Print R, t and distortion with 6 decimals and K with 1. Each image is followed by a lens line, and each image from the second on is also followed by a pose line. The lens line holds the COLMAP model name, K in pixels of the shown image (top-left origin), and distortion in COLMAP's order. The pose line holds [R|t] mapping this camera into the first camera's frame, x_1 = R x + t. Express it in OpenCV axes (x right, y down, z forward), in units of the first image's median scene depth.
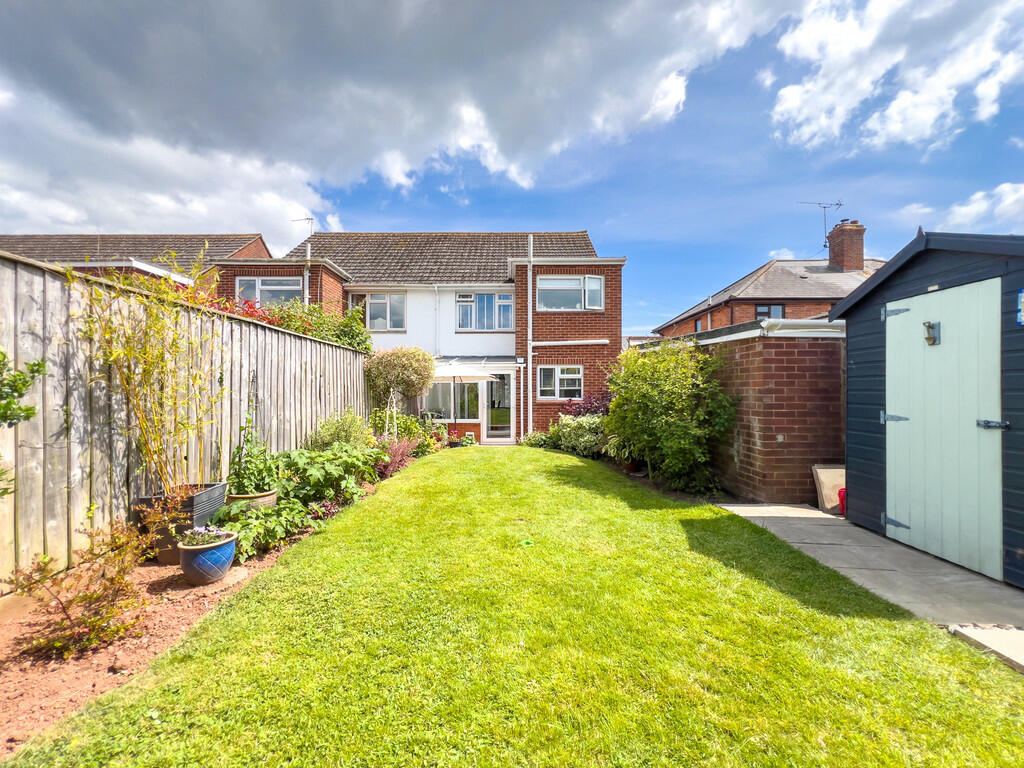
lens RADIAL K [[411.2, 0, 512.9], [0, 411.2, 388.7], [0, 0, 1]] dist [0.000349, 0.000135]
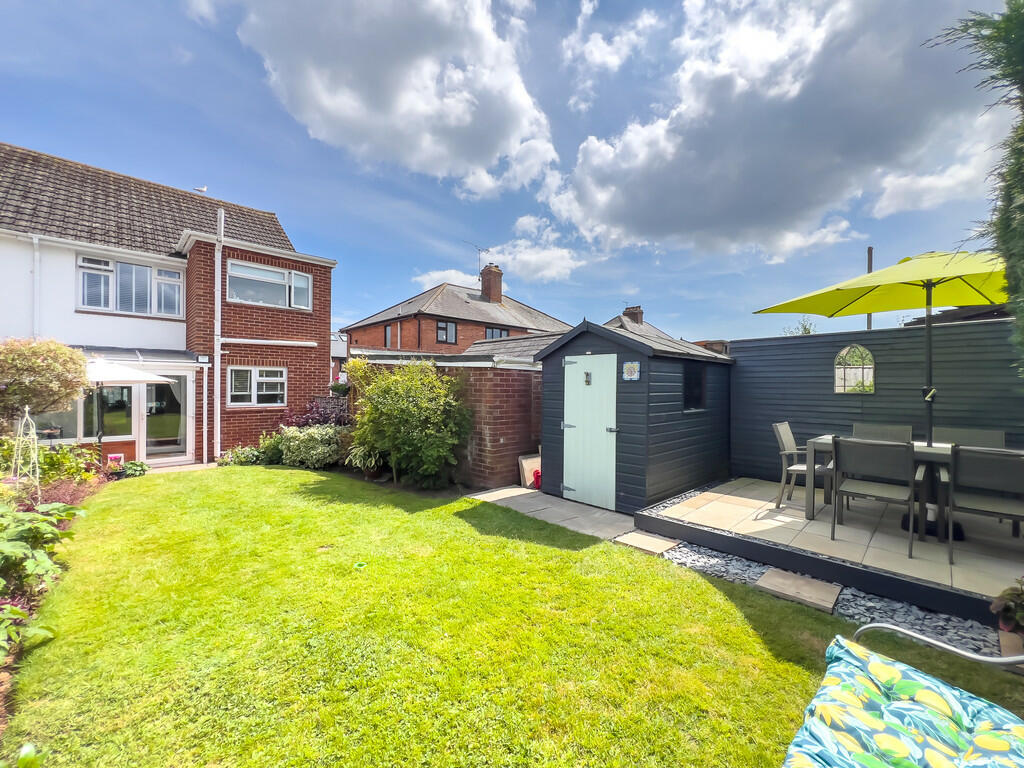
lens RADIAL K [[407.5, 0, 513.9], [0, 407.5, 387.7], [0, 0, 1]] dist [0.001749, 0.000106]
pose [[0.718060, 0.006229, 0.695953, -0.261303], [-0.012632, 0.999912, 0.004084, -0.059873], [-0.695866, -0.011724, 0.718076, -0.021927]]
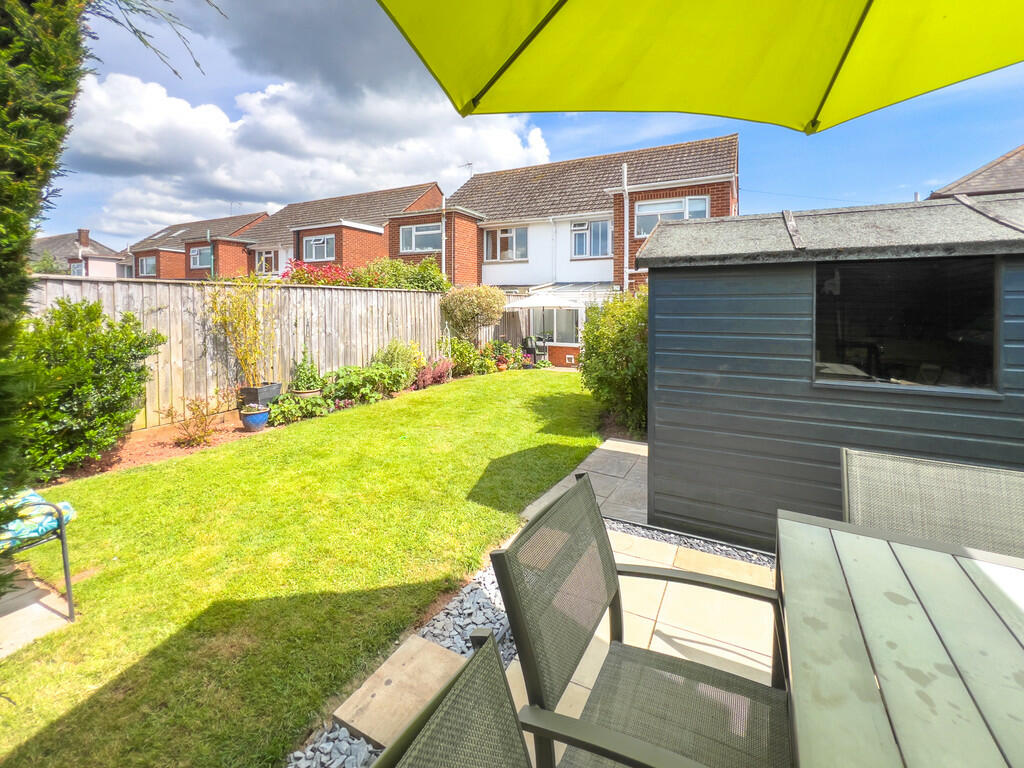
lens RADIAL K [[434.2, 0, 529.4], [0, 434.2, 313.0], [0, 0, 1]] dist [-0.000249, 0.000006]
pose [[0.901211, 0.013373, -0.433174, 0.749716], [-0.001636, 0.999622, 0.027455, -0.091995], [0.433377, -0.024034, 0.900892, -0.173381]]
